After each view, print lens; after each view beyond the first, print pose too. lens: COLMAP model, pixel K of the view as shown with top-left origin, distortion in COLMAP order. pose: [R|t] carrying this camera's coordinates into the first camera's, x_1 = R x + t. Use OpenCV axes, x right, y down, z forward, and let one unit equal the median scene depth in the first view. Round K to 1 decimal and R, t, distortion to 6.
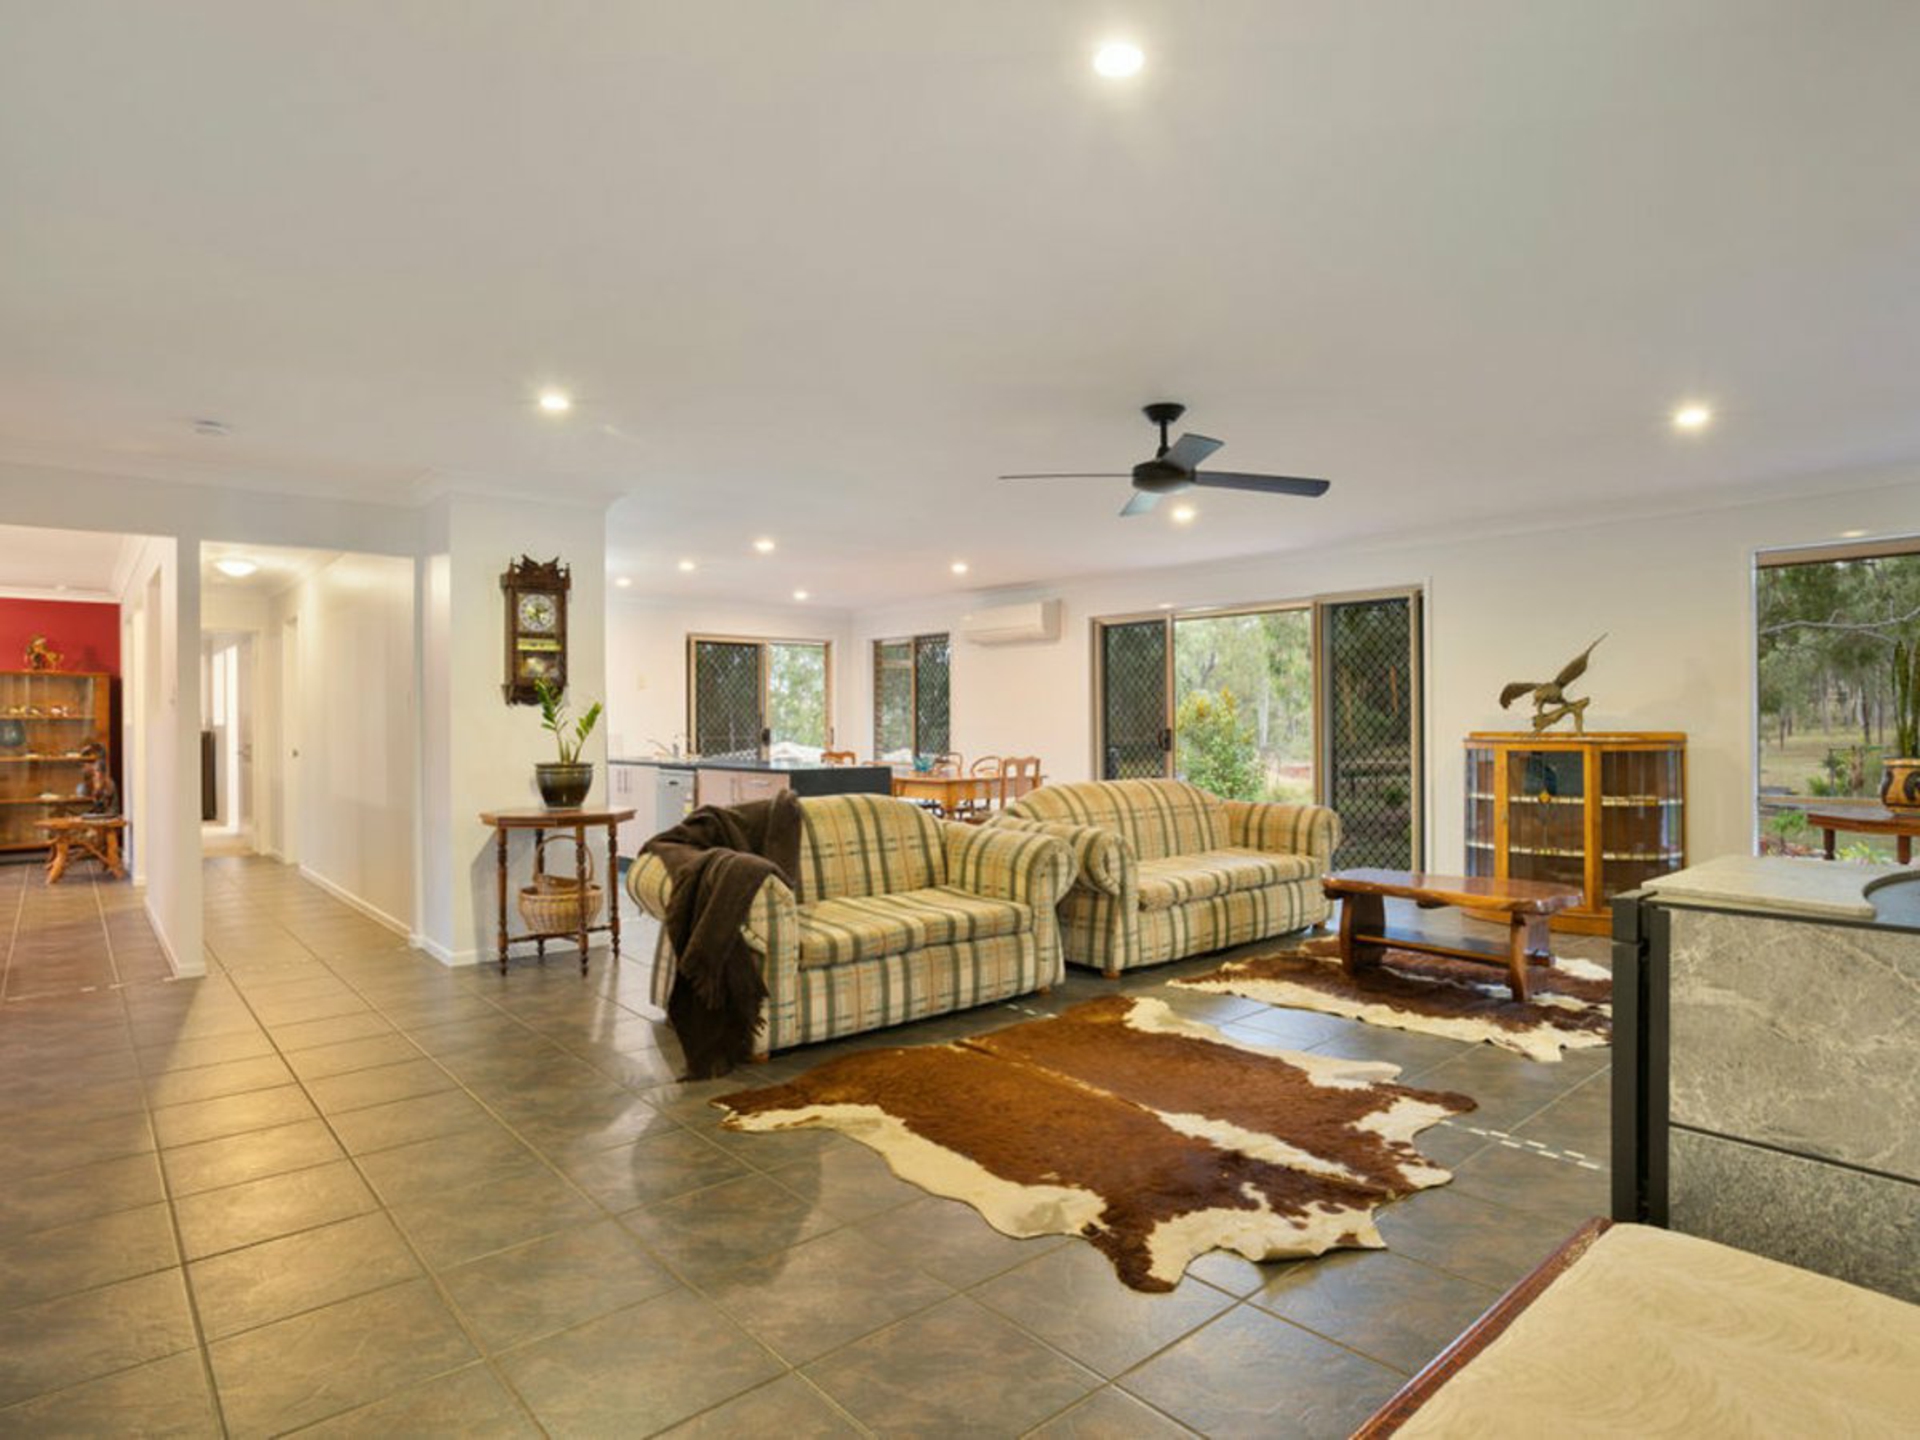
lens RADIAL K [[1062.2, 0, 981.2], [0, 1062.2, 725.8], [0, 0, 1]] dist [-0.021501, 0.000597]
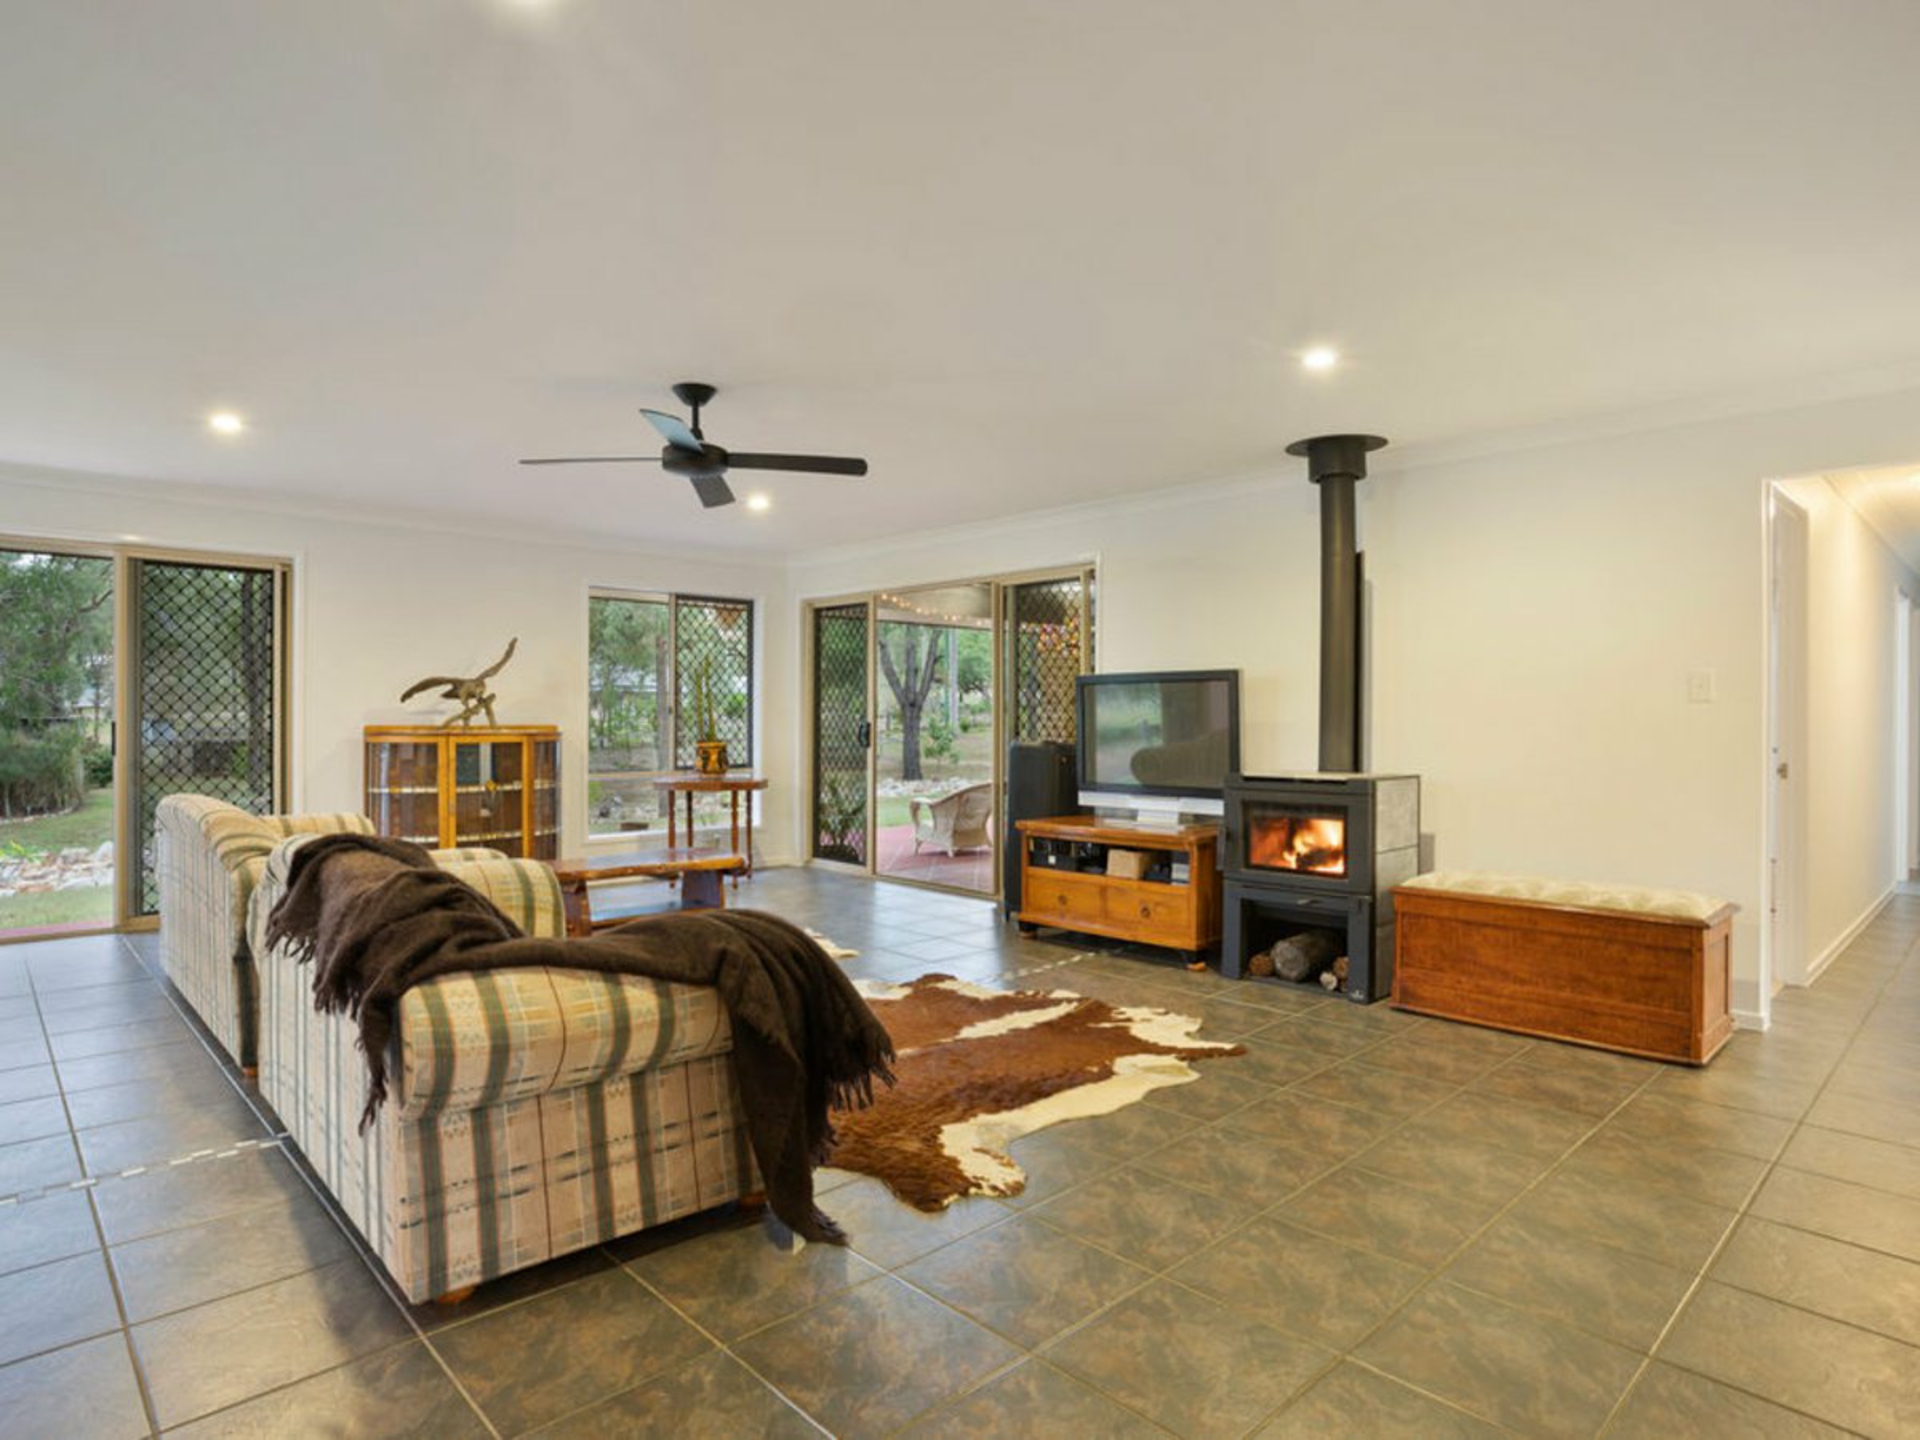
lens RADIAL K [[1062.2, 0, 981.2], [0, 1062.2, 725.8], [0, 0, 1]] dist [-0.021501, 0.000597]
pose [[-0.033619, -0.004225, 0.999426, -1.000280], [-0.001820, 0.999990, 0.004166, 0.001930], [-0.999433, -0.001678, -0.033626, 0.969221]]
